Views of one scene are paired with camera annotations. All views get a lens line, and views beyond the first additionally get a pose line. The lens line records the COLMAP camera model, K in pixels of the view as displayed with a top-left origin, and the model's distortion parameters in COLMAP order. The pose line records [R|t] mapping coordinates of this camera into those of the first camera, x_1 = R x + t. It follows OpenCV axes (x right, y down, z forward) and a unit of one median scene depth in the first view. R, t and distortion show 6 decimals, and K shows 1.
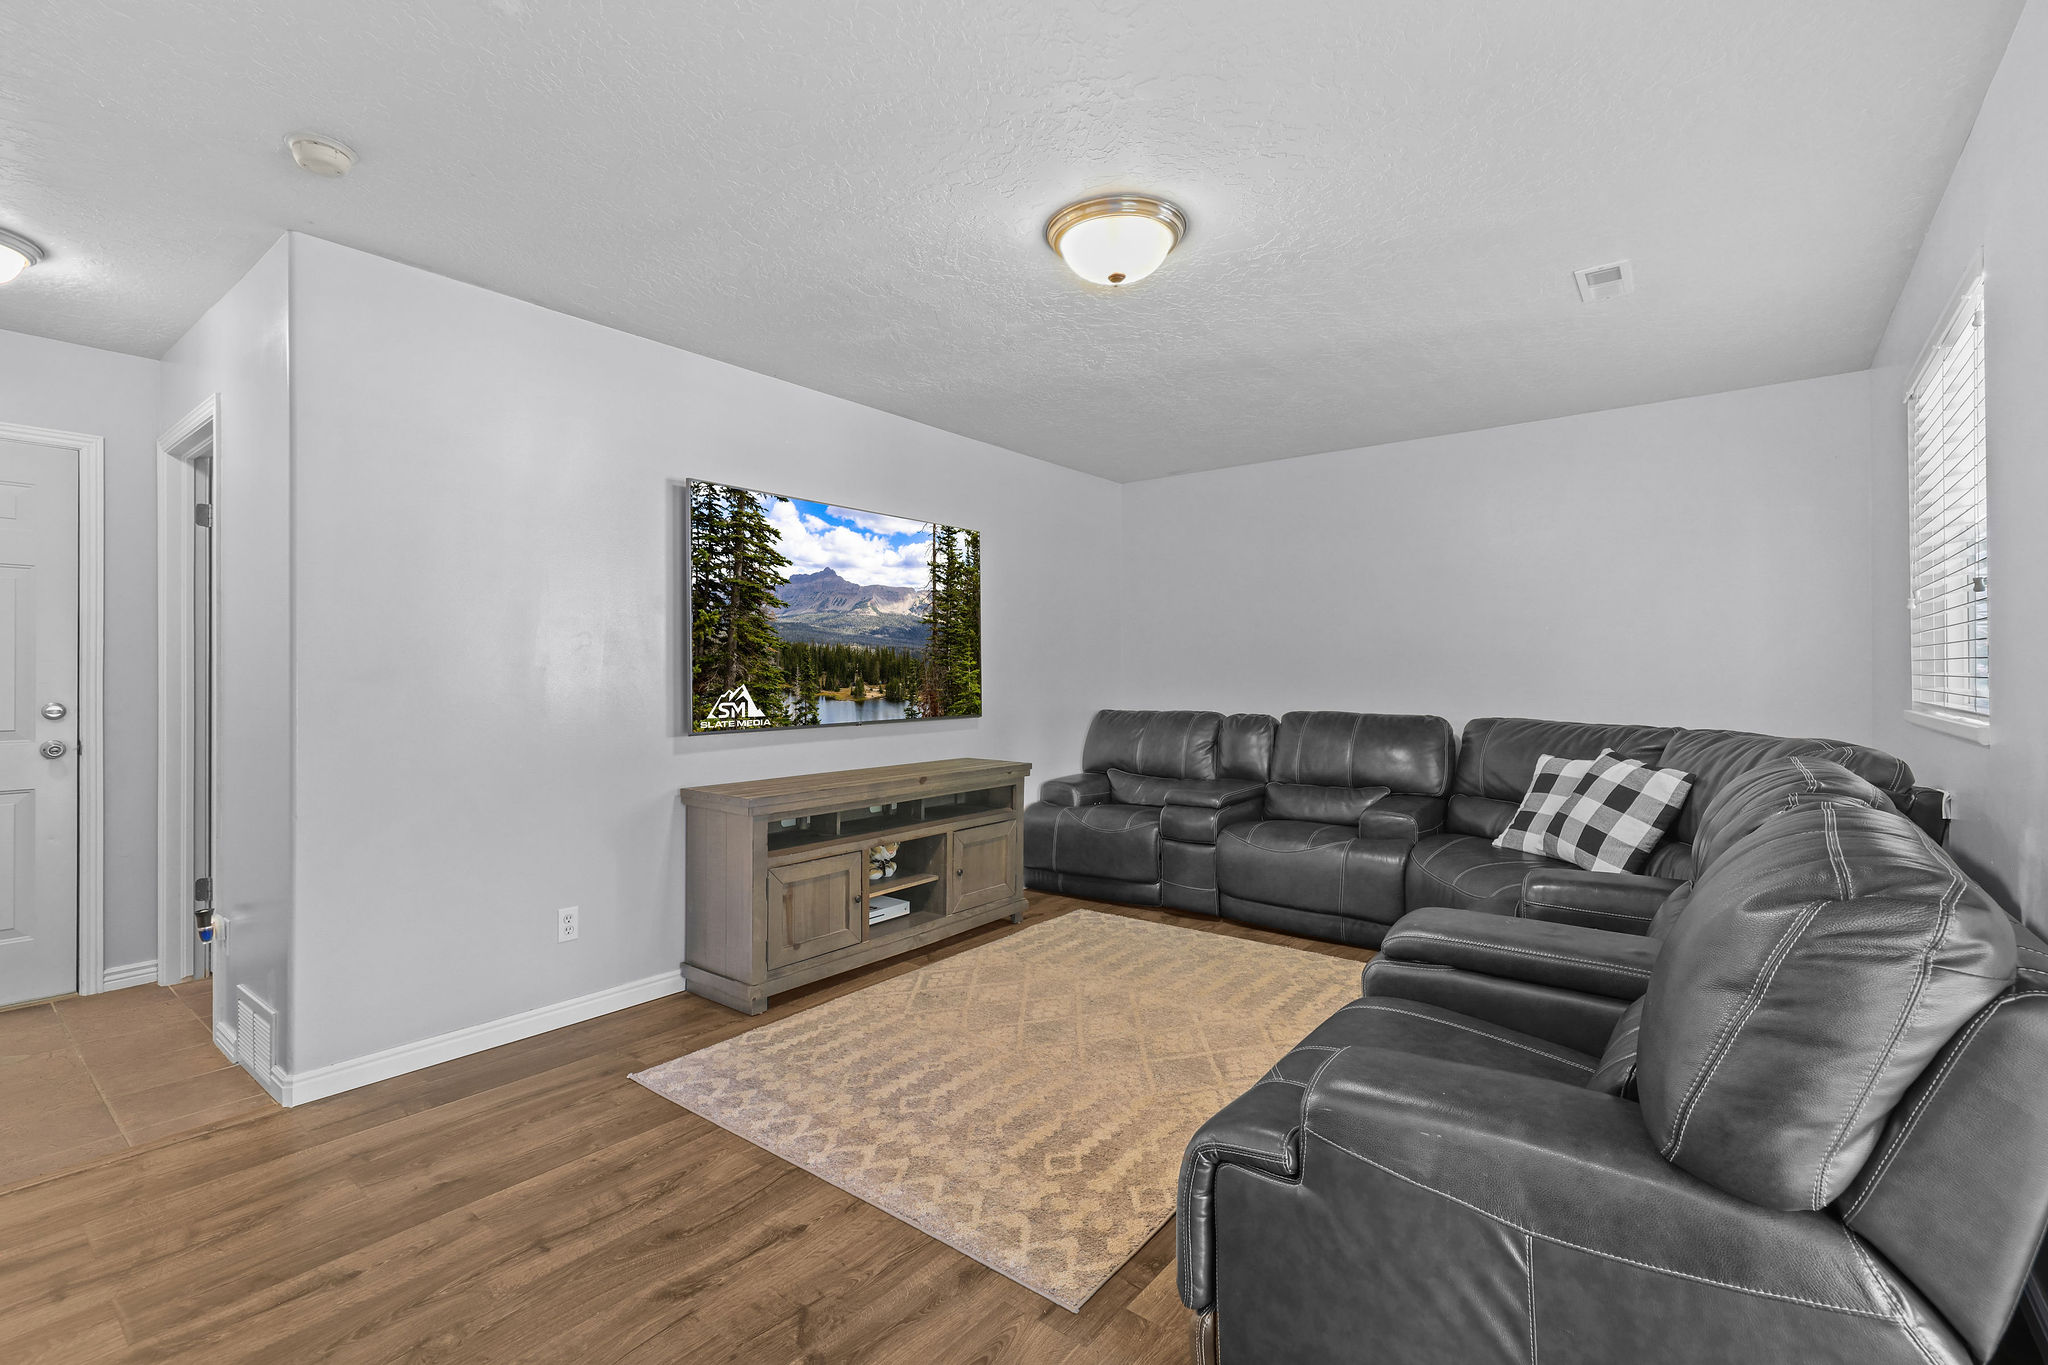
lens RADIAL K [[914.0, 0, 998.9], [0, 914.0, 664.5], [0, 0, 1]] dist [-0.000679, 0.001682]
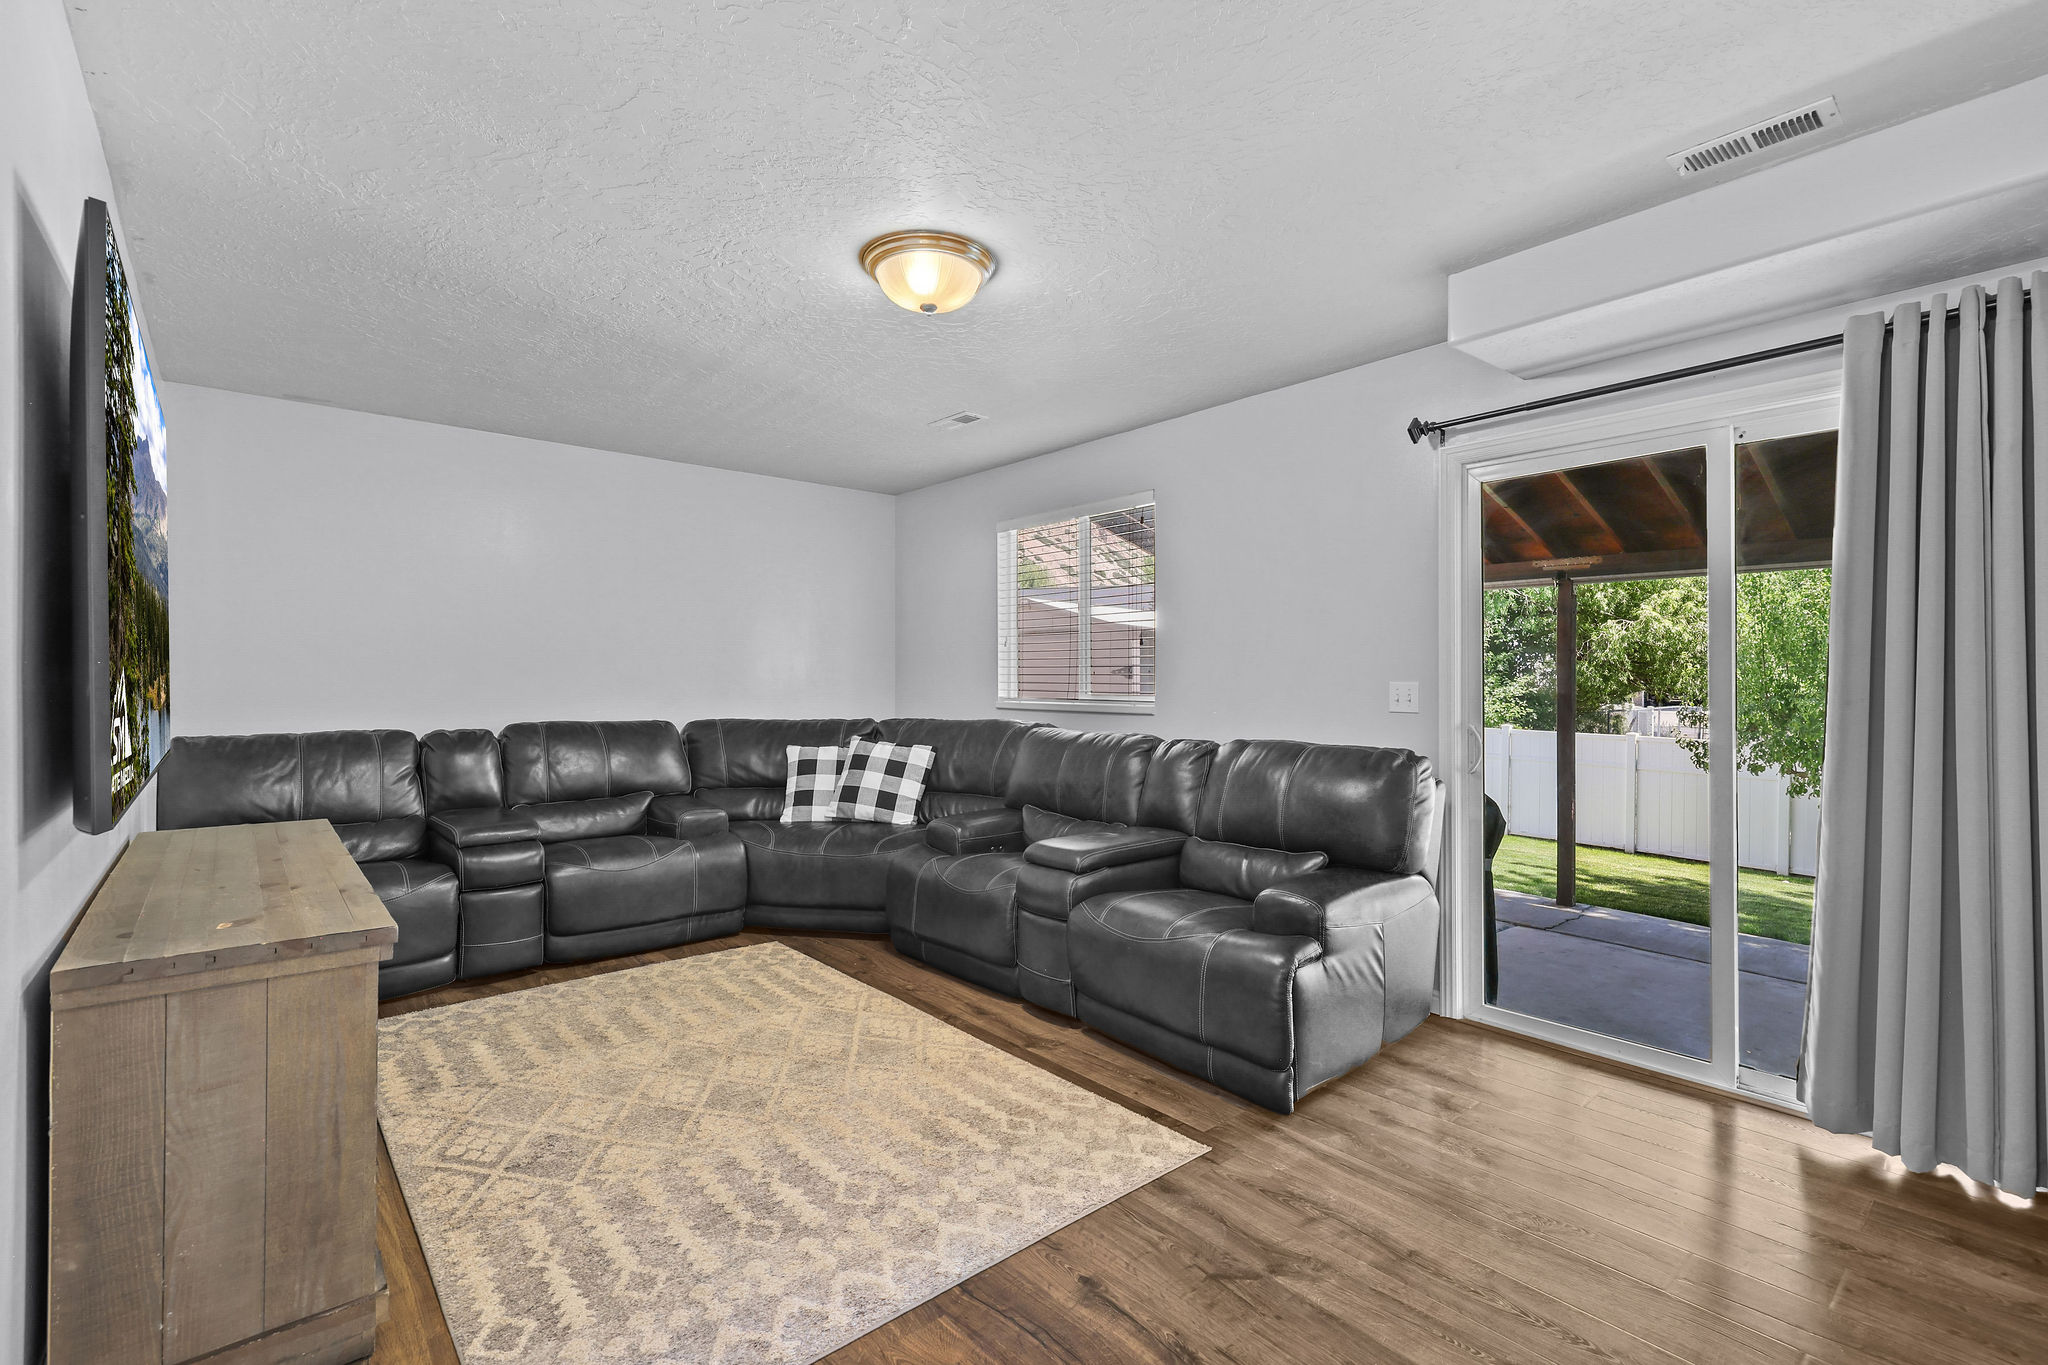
lens RADIAL K [[914.0, 0, 1018.5], [0, 914.0, 675.8], [0, 0, 1]] dist [-0.000679, 0.001682]
pose [[0.184564, 0.005937, 0.982803, -0.746370], [-0.012008, 0.999921, -0.003786, 0.004530], [-0.982747, -0.011103, 0.184621, 0.587390]]
